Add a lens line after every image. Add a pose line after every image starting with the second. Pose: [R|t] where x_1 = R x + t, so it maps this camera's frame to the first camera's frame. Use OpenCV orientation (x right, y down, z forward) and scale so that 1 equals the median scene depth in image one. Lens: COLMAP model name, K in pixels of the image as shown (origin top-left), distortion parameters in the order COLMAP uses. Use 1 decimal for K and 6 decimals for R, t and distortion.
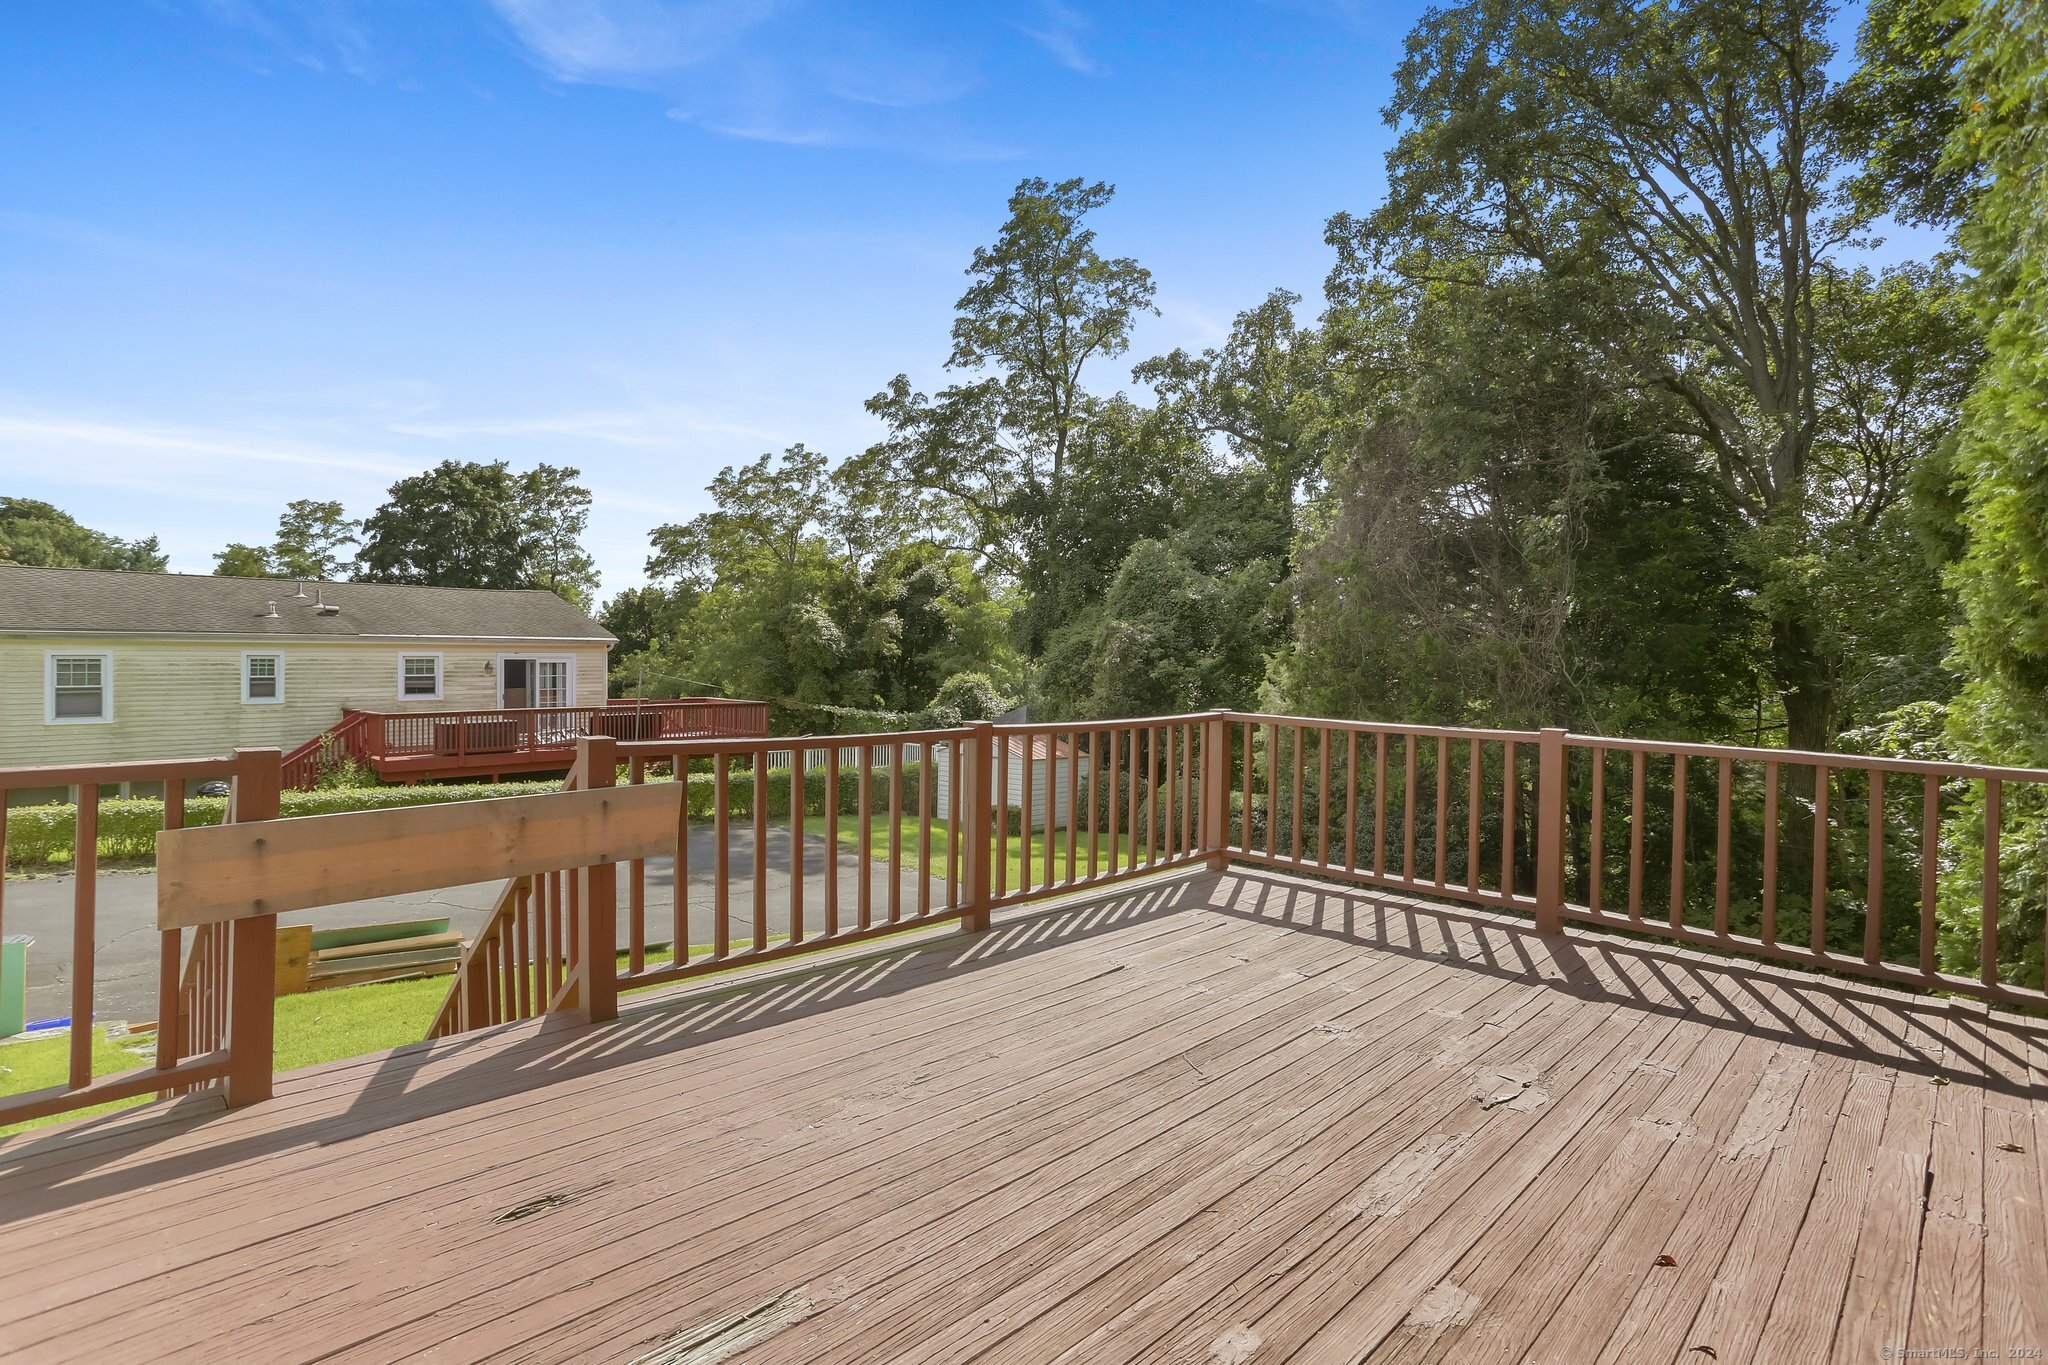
lens RADIAL K [[1013.8, 0, 1022.6], [0, 1013.8, 670.4], [0, 0, 1]] dist [-0.055711, 0.039183]
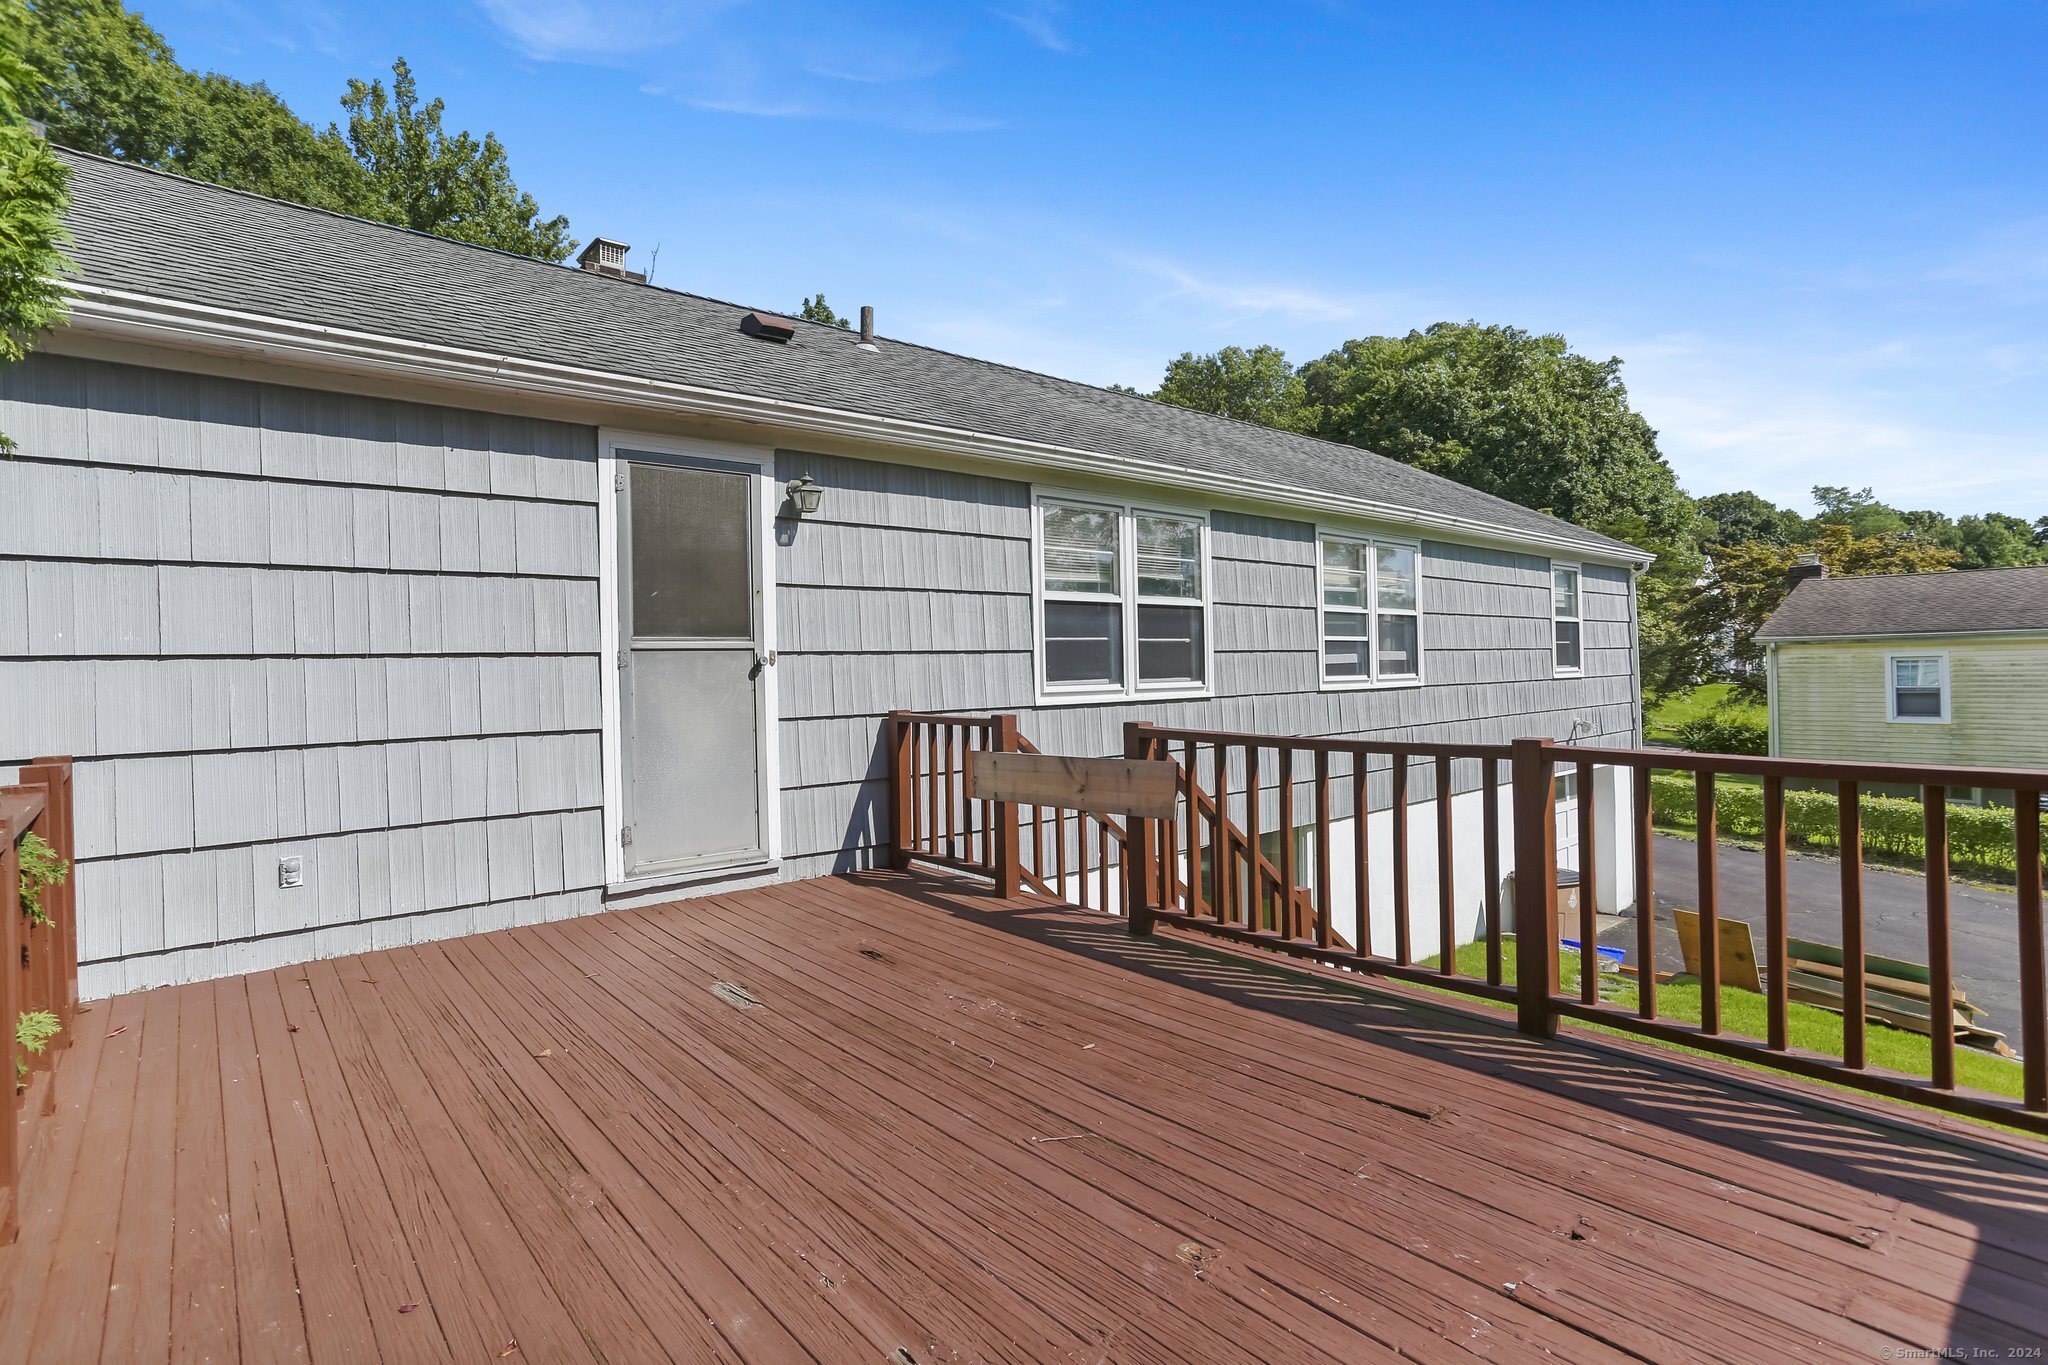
lens RADIAL K [[1013.8, 0, 1022.6], [0, 1013.8, 670.4], [0, 0, 1]] dist [-0.055711, 0.039183]
pose [[-0.097842, -0.010686, -0.995145, 0.695152], [0.009321, 0.999889, -0.011653, 0.010043], [0.995158, -0.010416, -0.097732, 0.728476]]
